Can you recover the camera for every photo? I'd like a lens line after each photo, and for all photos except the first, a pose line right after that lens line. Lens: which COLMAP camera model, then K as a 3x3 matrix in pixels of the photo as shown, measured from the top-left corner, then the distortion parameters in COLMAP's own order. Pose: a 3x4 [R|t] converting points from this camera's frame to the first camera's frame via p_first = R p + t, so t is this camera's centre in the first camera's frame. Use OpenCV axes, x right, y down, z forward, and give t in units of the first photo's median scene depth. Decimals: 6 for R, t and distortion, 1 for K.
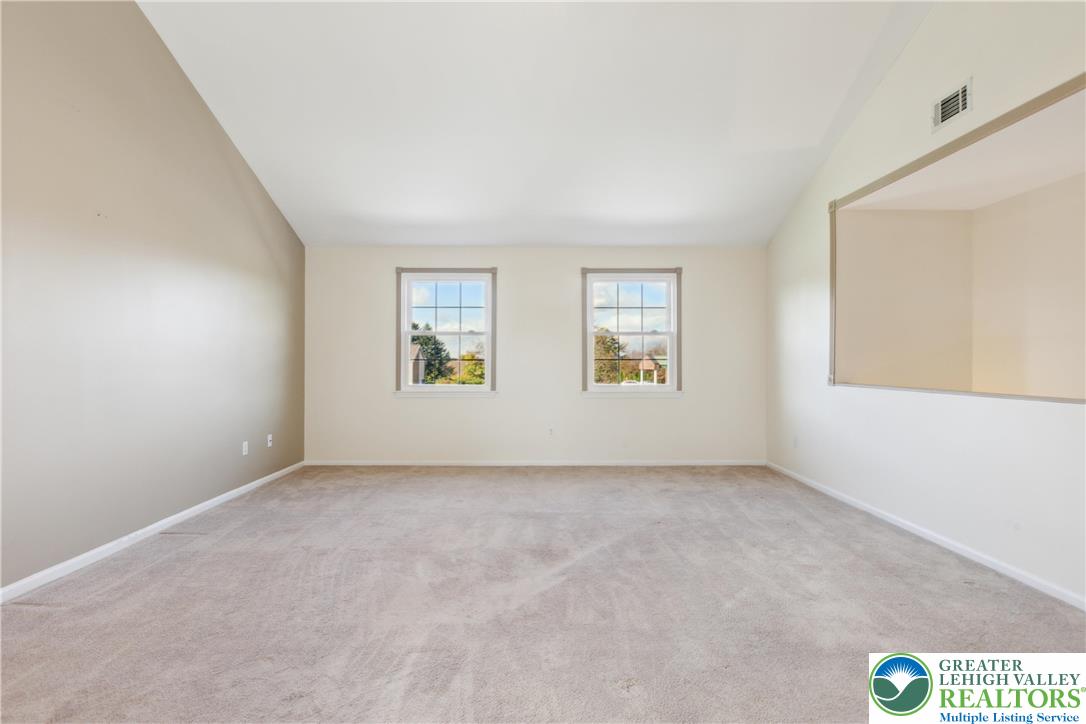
lens RADIAL K [[508.8, 0, 536.3], [0, 508.8, 355.2], [0, 0, 1]] dist [0.003266, -0.001587]
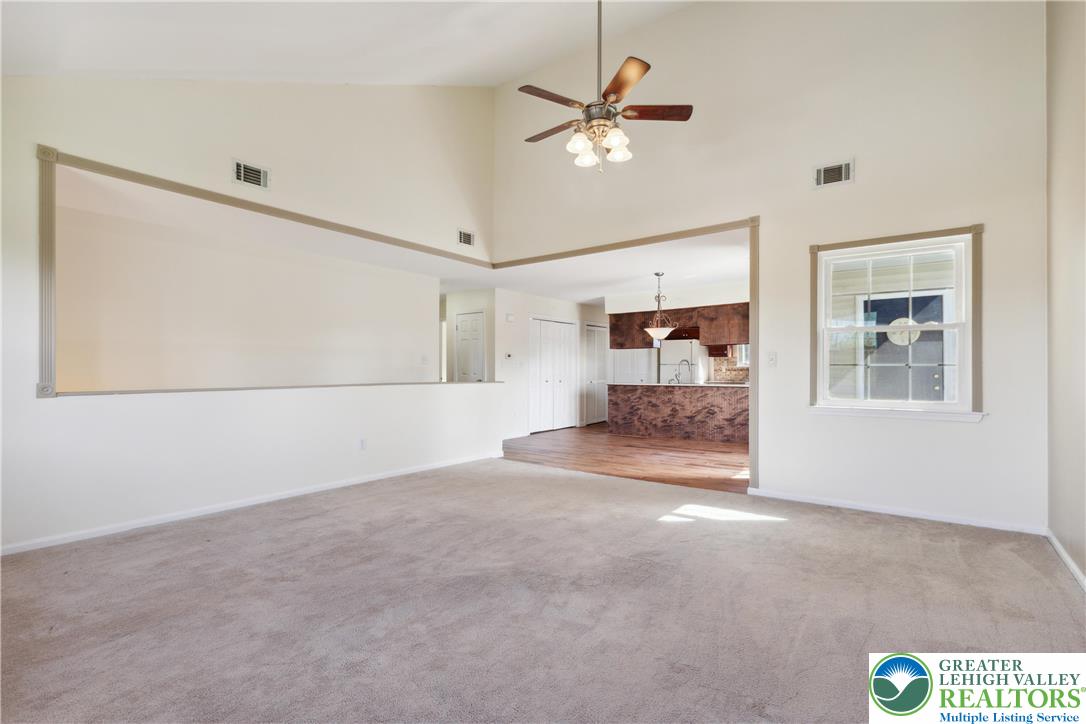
lens RADIAL K [[529.4, 0, 563.8], [0, 529.4, 368.9], [0, 0, 1]] dist [0.006826, -0.000389]
pose [[-0.818128, -0.005046, 0.575014, -0.443764], [-0.011373, 0.999908, -0.007407, 0.011614], [-0.574924, -0.012600, -0.818110, 1.151643]]
